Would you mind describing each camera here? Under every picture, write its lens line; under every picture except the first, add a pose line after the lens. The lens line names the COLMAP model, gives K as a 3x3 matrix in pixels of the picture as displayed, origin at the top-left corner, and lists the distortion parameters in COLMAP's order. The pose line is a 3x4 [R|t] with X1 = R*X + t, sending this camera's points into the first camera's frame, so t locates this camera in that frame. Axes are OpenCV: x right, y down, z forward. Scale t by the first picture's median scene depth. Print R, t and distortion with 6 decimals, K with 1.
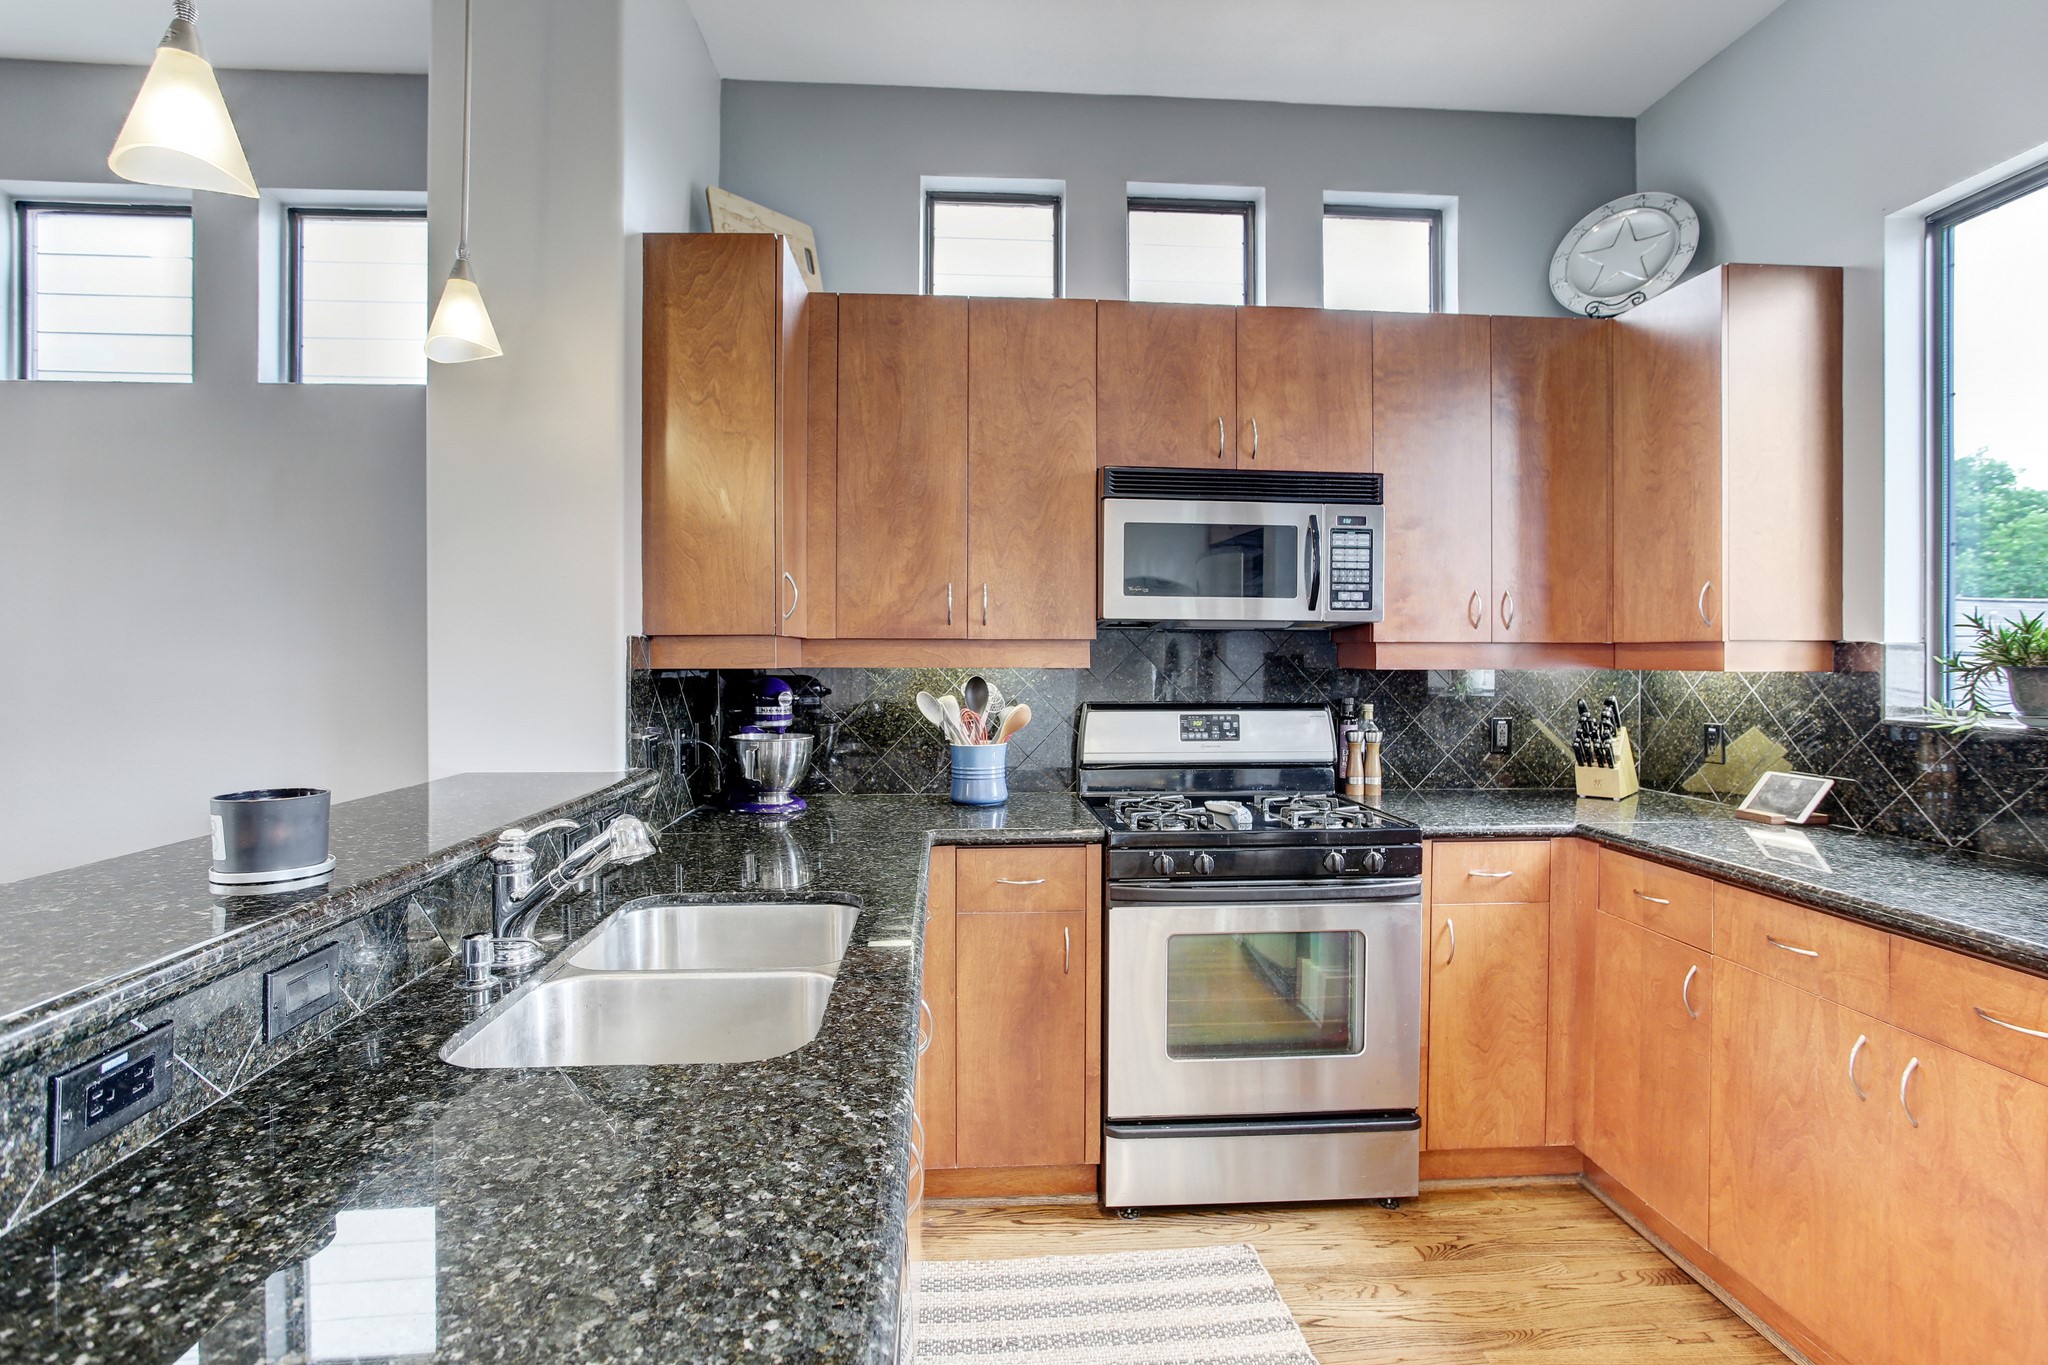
lens RADIAL K [[1007.1, 0, 1048.1], [0, 1007.1, 656.4], [0, 0, 1]] dist [-0.061167, 0.039090]
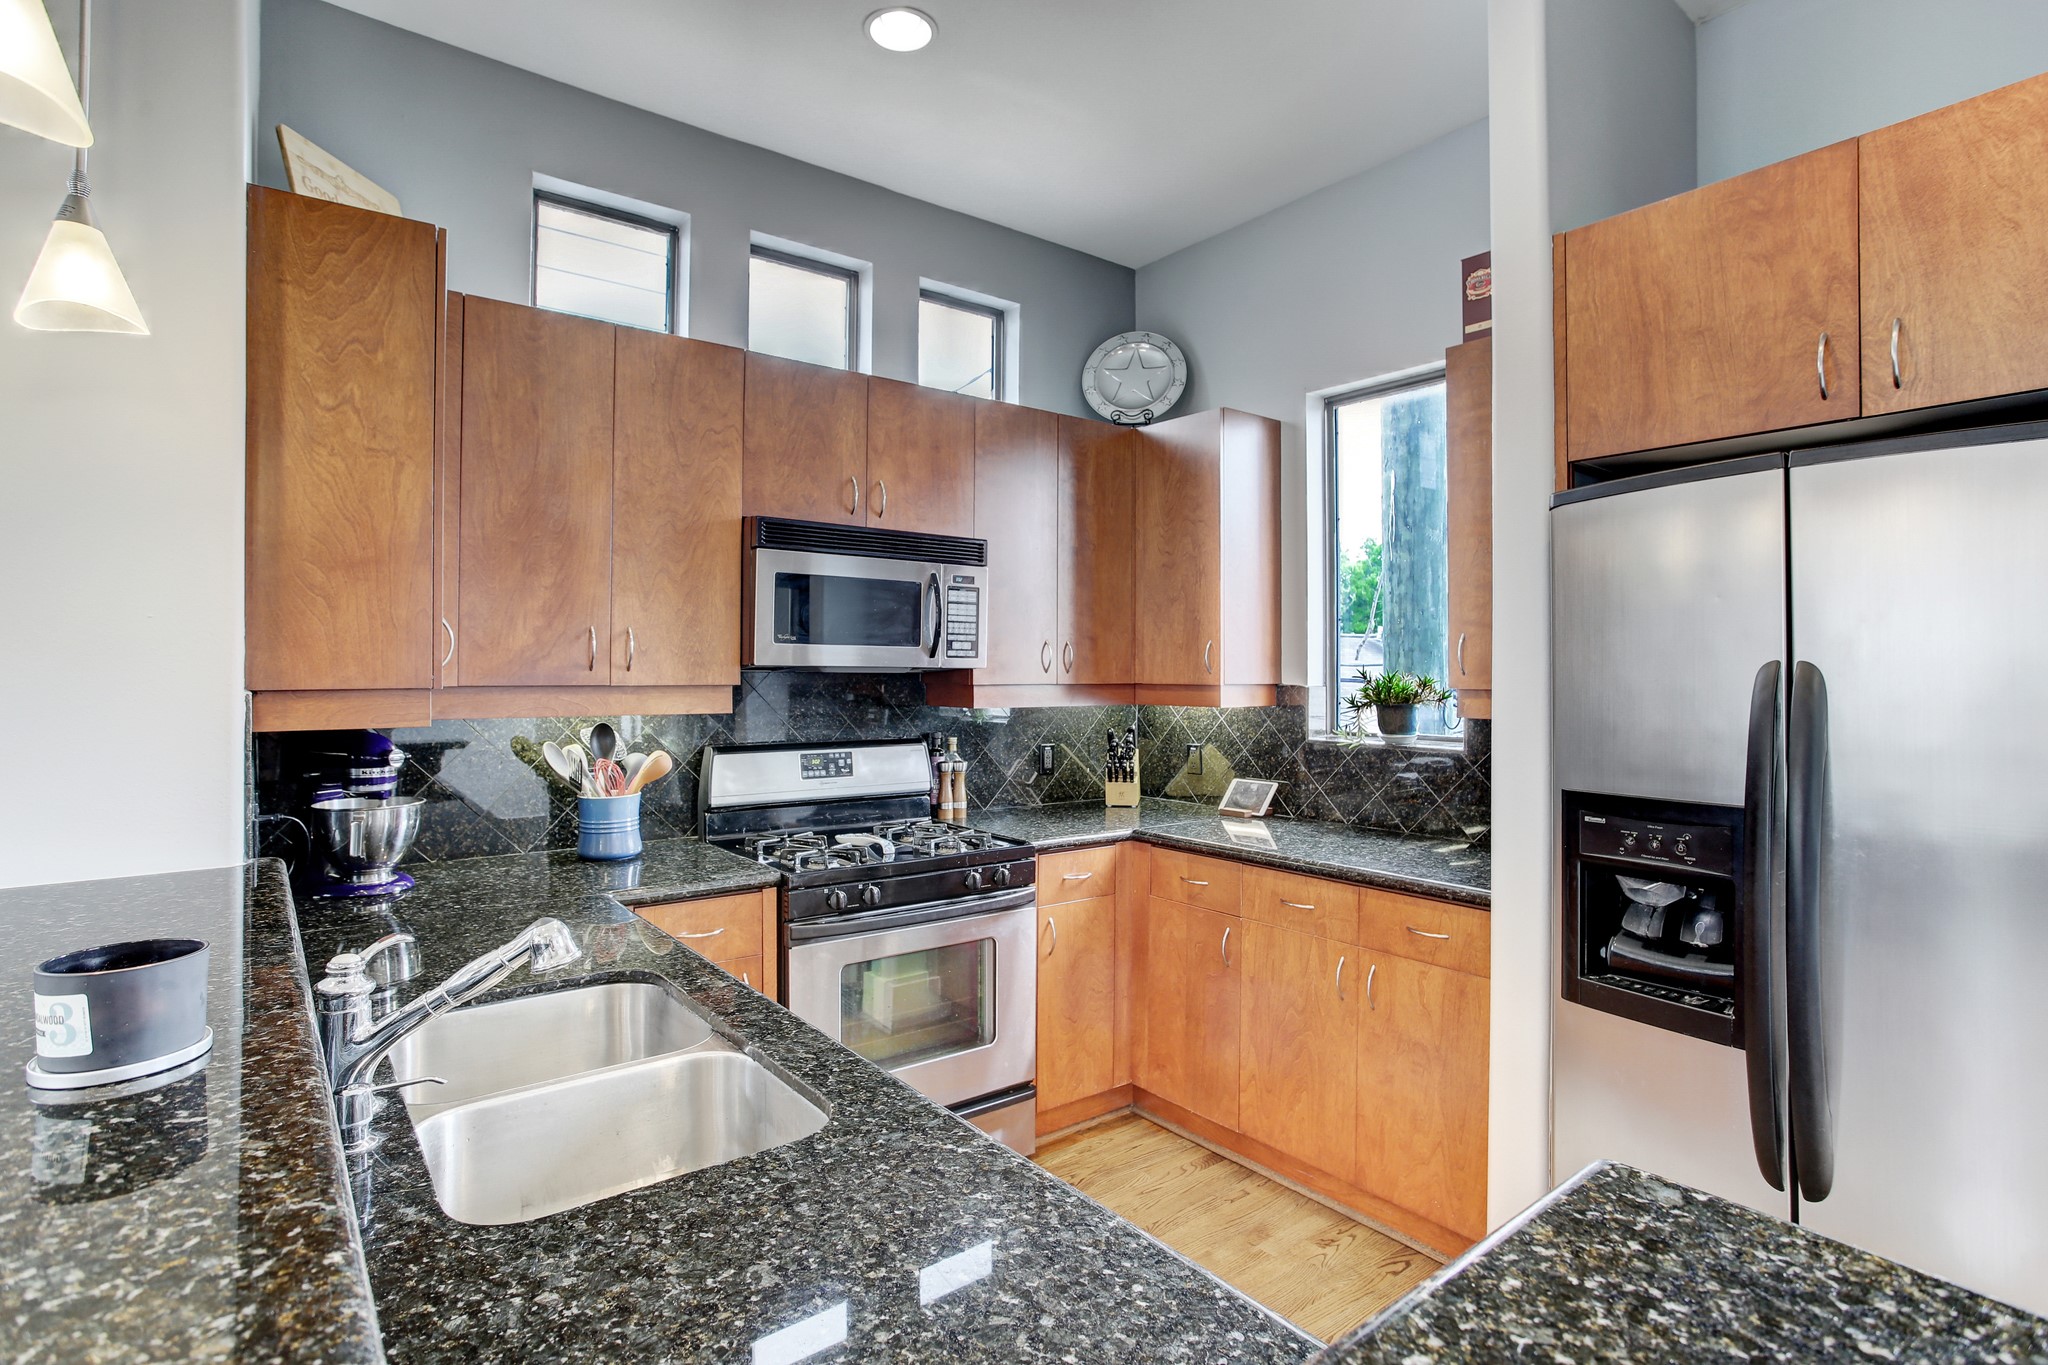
lens RADIAL K [[1007.1, 0, 1048.1], [0, 1007.1, 656.4], [0, 0, 1]] dist [-0.061167, 0.039090]
pose [[0.828707, 0.009827, 0.559597, -0.267194], [-0.003280, 0.999914, -0.012702, -0.034627], [-0.559674, 0.008691, 0.828667, -0.007562]]
